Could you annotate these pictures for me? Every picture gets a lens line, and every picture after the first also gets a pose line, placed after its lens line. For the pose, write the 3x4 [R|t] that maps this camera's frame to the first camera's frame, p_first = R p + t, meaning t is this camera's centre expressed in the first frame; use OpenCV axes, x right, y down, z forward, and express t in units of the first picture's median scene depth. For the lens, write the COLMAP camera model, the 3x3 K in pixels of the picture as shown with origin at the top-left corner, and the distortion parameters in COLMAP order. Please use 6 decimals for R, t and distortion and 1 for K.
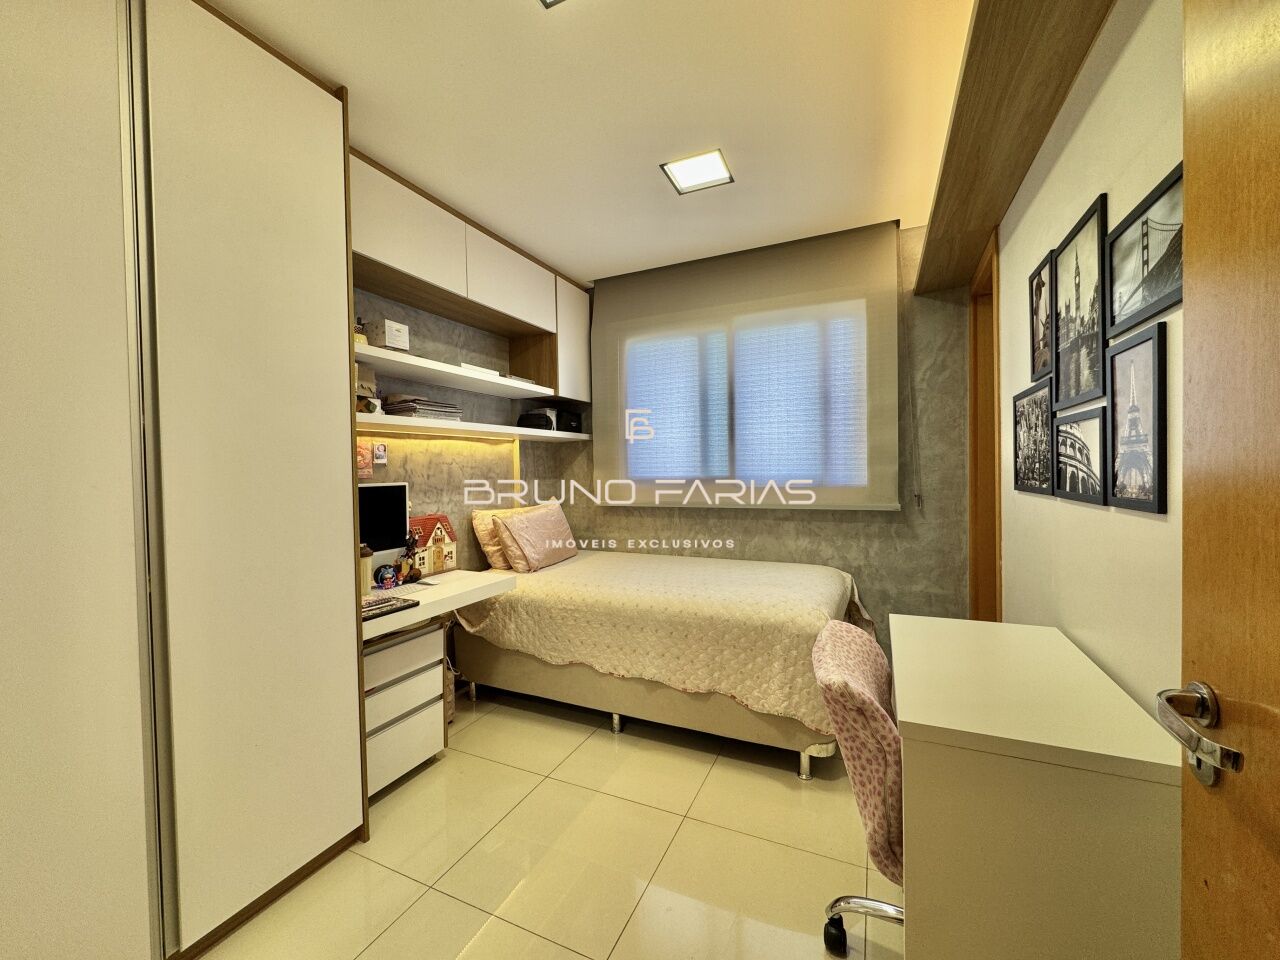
lens RADIAL K [[511.0, 0, 640.0], [0, 511.0, 476.3], [0, 0, 1]] dist [0.000116, -0.001049]
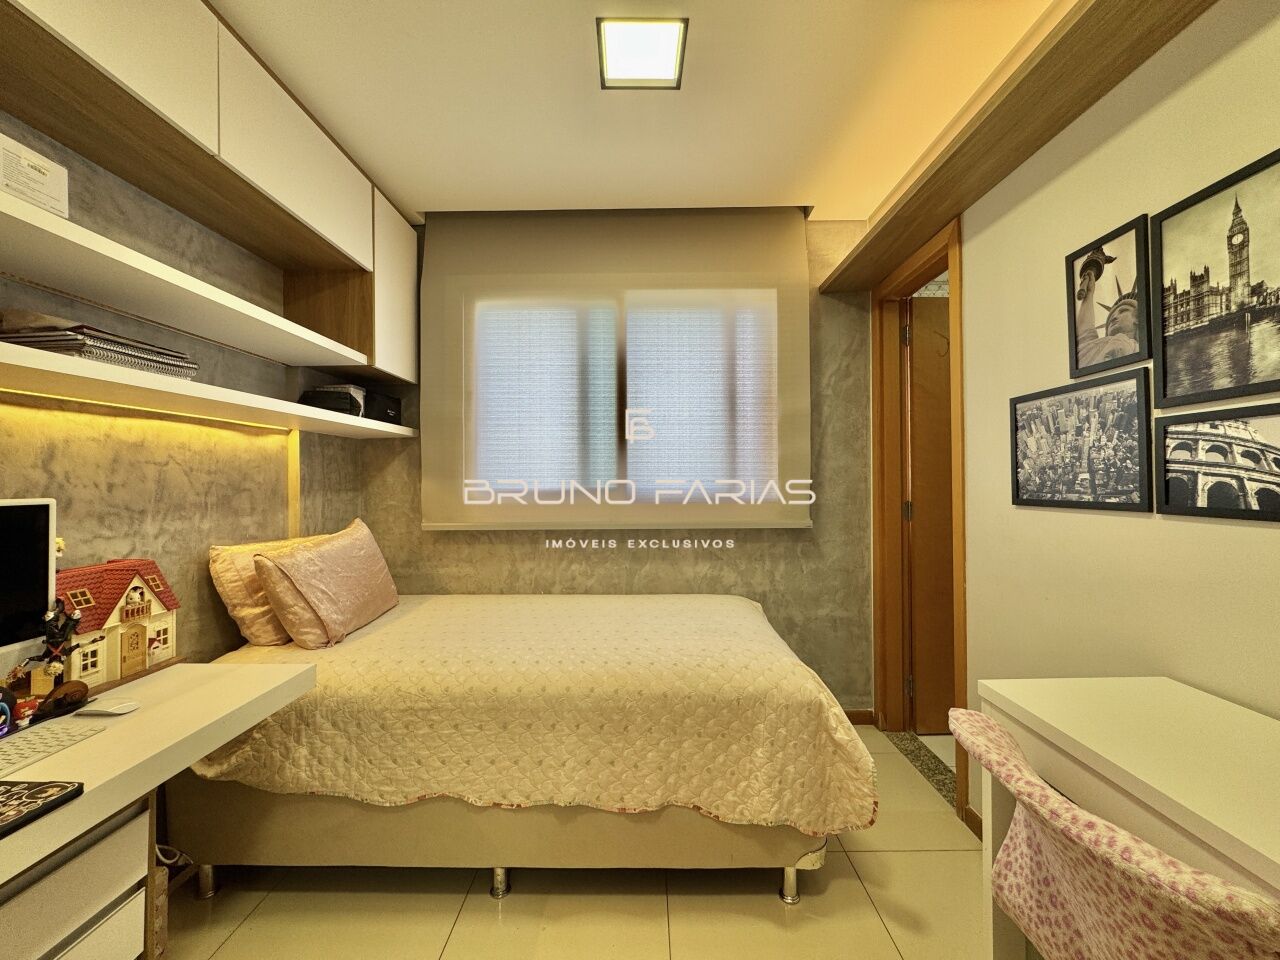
lens RADIAL K [[511.0, 0, 640.6], [0, 511.0, 477.4], [0, 0, 1]] dist [0.000116, -0.001049]
pose [[0.911018, 0.013519, 0.412144, -0.138278], [-0.002864, 0.999646, -0.026460, 0.003313], [-0.412356, 0.022926, 0.910734, 0.307638]]
